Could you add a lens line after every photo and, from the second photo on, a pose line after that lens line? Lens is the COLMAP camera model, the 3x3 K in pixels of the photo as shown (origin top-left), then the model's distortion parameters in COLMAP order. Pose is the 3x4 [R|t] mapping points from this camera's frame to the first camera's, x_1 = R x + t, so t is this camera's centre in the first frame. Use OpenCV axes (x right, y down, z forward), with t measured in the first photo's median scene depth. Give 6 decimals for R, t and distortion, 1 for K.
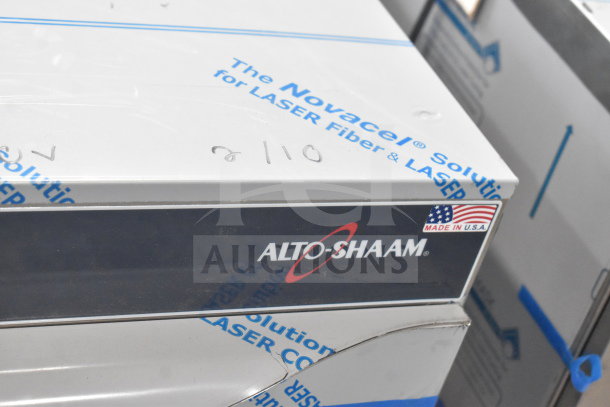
lens RADIAL K [[1407.2, 0, 305.0], [0, 1407.2, 203.5], [0, 0, 1]] dist [0.158626, 0.015377]
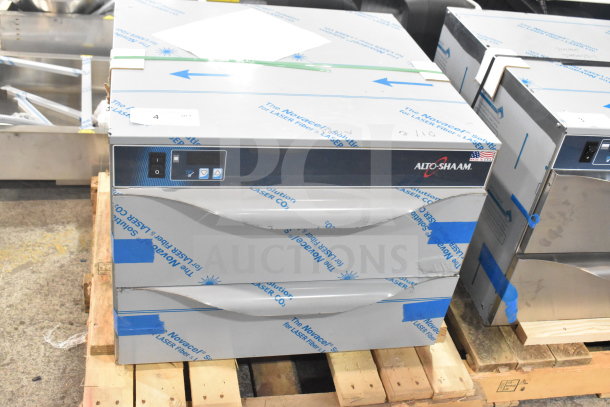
lens RADIAL K [[718.0, 0, 305.0], [0, 718.0, 203.5], [0, 0, 1]] dist [-0.010378, -0.242431]
pose [[0.982611, -0.010726, -0.185365, 0.021245], [0.002682, 0.999046, -0.043591, 0.178973], [0.185655, 0.042336, 0.981702, -0.574188]]
